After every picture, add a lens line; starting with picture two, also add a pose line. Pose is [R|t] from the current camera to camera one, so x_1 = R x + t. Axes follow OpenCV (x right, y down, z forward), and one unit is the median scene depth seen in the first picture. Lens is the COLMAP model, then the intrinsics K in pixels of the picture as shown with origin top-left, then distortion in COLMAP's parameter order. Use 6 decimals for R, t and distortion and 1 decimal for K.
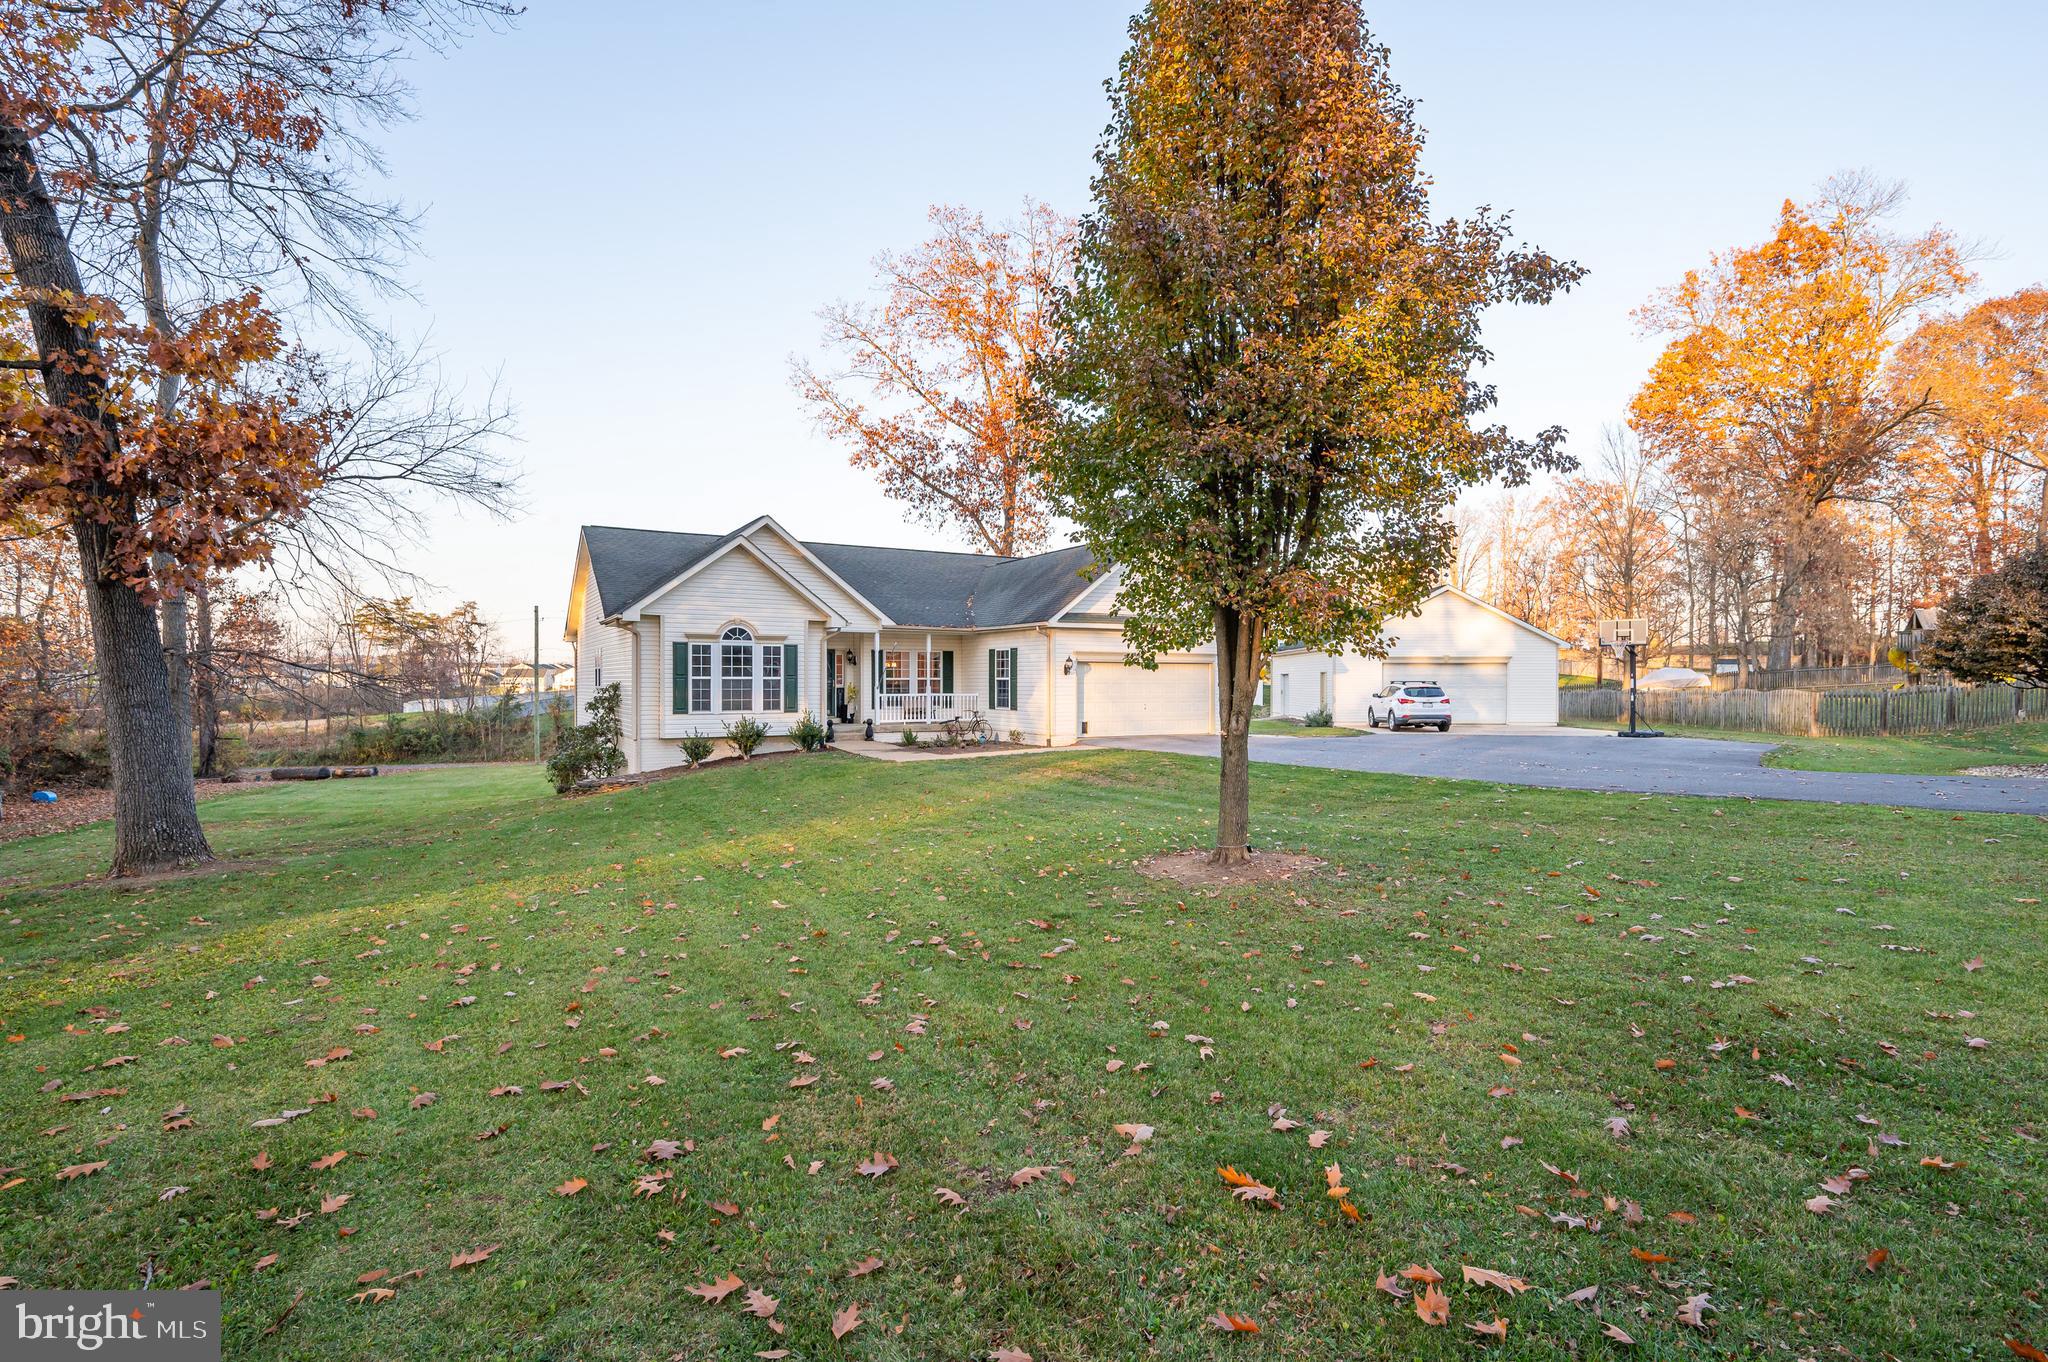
lens RADIAL K [[959.4, 0, 1009.5], [0, 959.4, 686.9], [0, 0, 1]] dist [-0.000077, 0.000064]
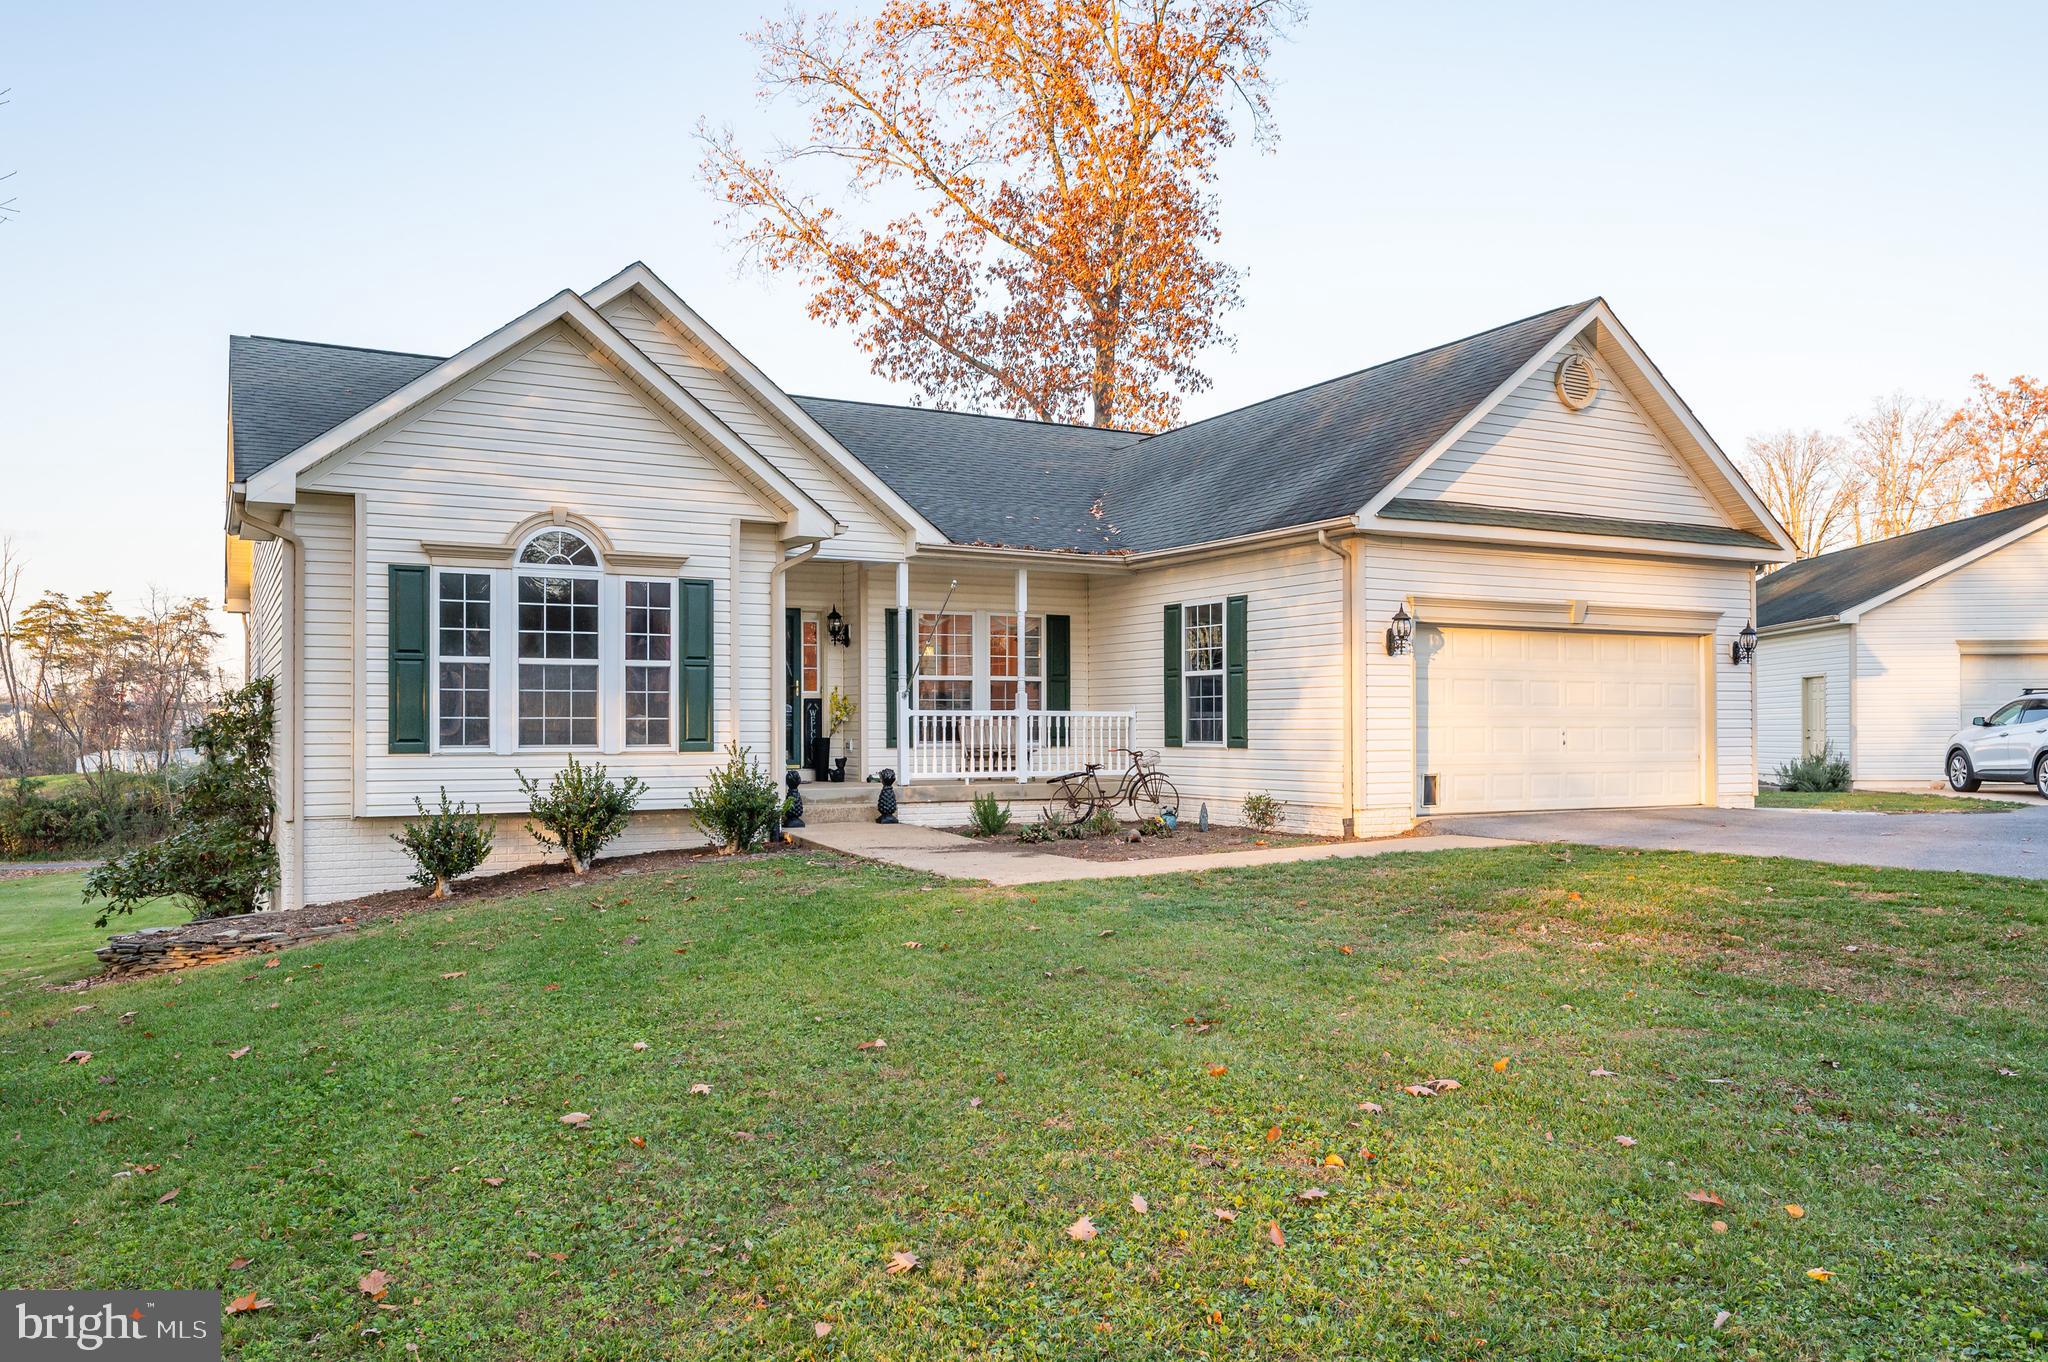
lens RADIAL K [[1458.3, 0, 969.4], [0, 1458.3, 723.6], [0, 0, 1]] dist [-0.002612, -0.002316]
pose [[0.999002, -0.003000, -0.044566, -0.081743], [0.002583, 0.999952, -0.009413, 0.019319], [0.044592, 0.009289, 0.998962, 0.373193]]
